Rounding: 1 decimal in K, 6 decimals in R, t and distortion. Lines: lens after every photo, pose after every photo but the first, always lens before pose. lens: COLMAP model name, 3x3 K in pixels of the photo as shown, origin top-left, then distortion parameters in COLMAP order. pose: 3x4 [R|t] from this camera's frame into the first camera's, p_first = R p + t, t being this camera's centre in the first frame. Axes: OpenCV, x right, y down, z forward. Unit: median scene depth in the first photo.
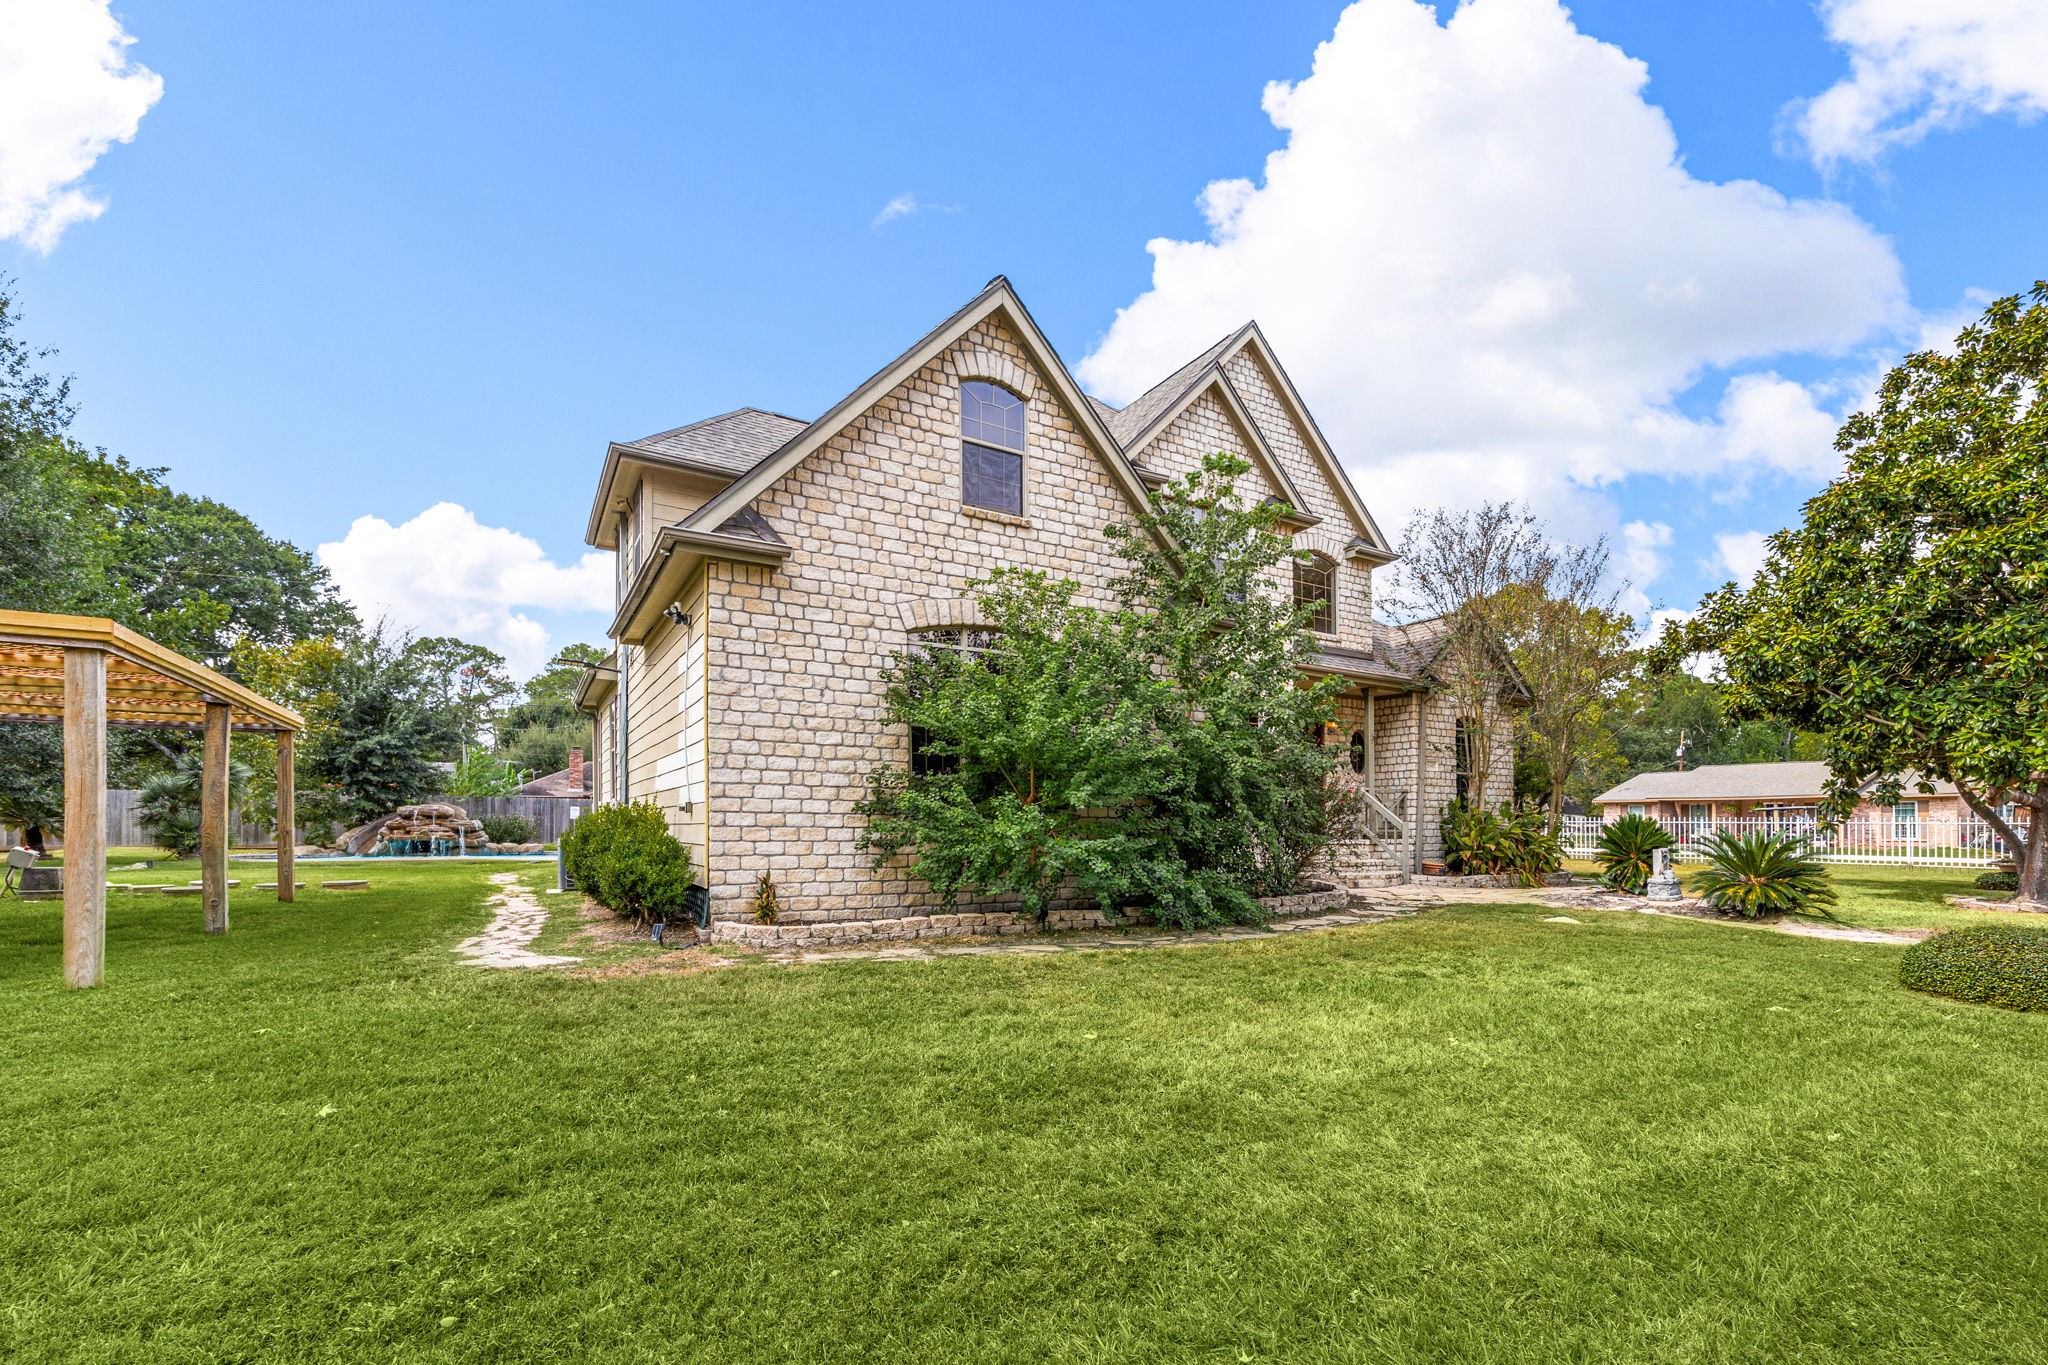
lens RADIAL K [[849.3, 0, 1024.1], [0, 849.3, 654.4], [0, 0, 1]] dist [-0.000105, -0.000020]
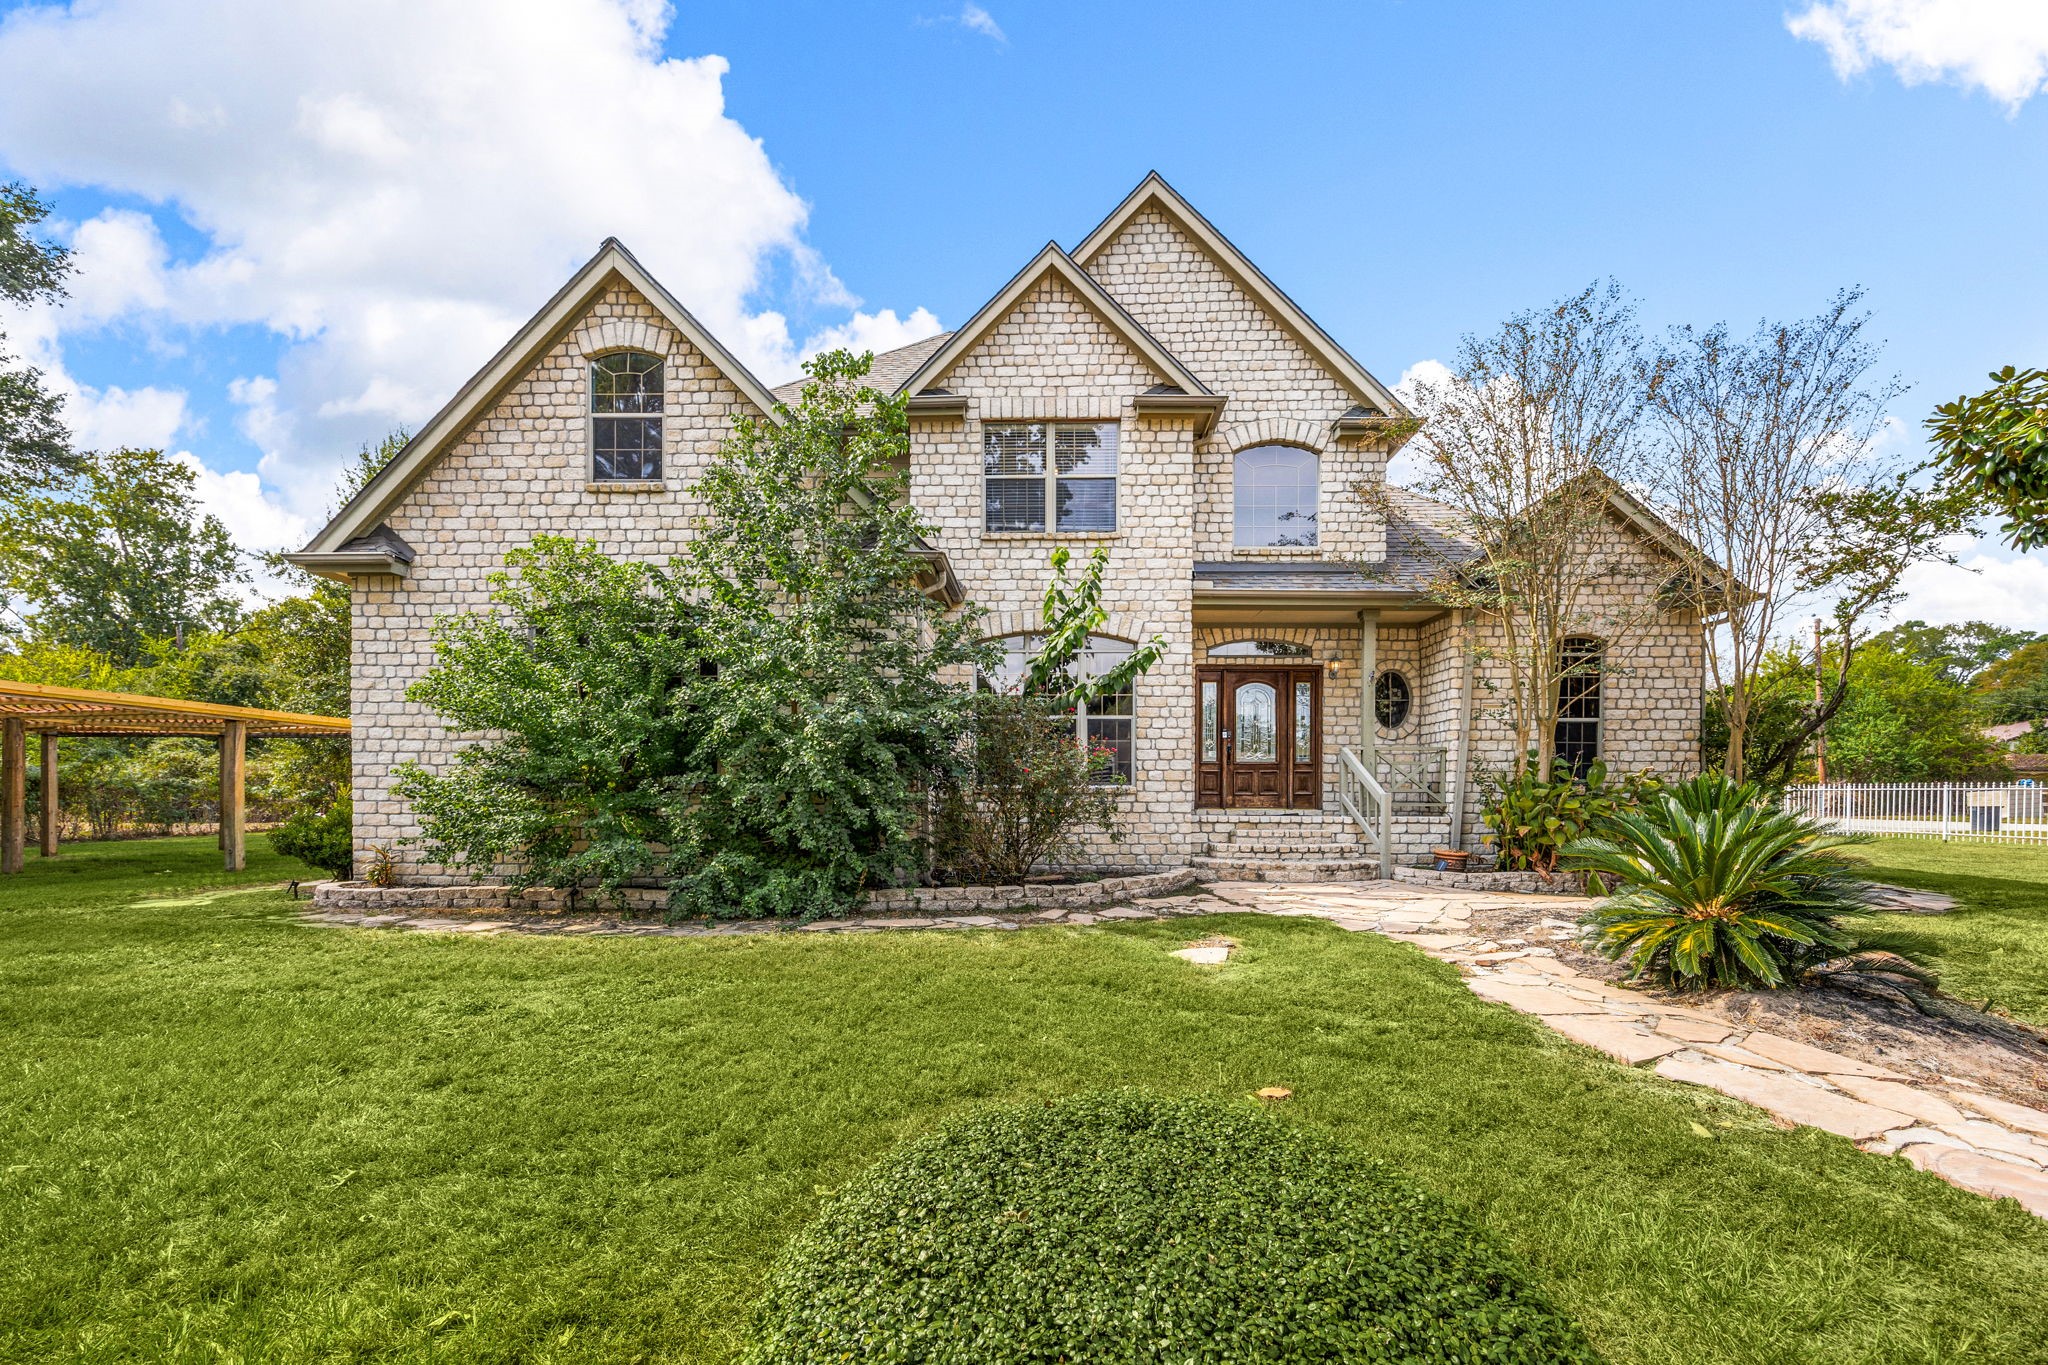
lens RADIAL K [[774.3, 0, 1024.0], [0, 774.3, 682.5], [0, 0, 1]] dist [-0.000698, -0.000137]
pose [[0.856410, -0.080184, -0.510032, 0.822833], [0.104693, 0.994314, 0.019472, 0.095572], [0.505570, -0.070073, 0.859935, 0.461715]]
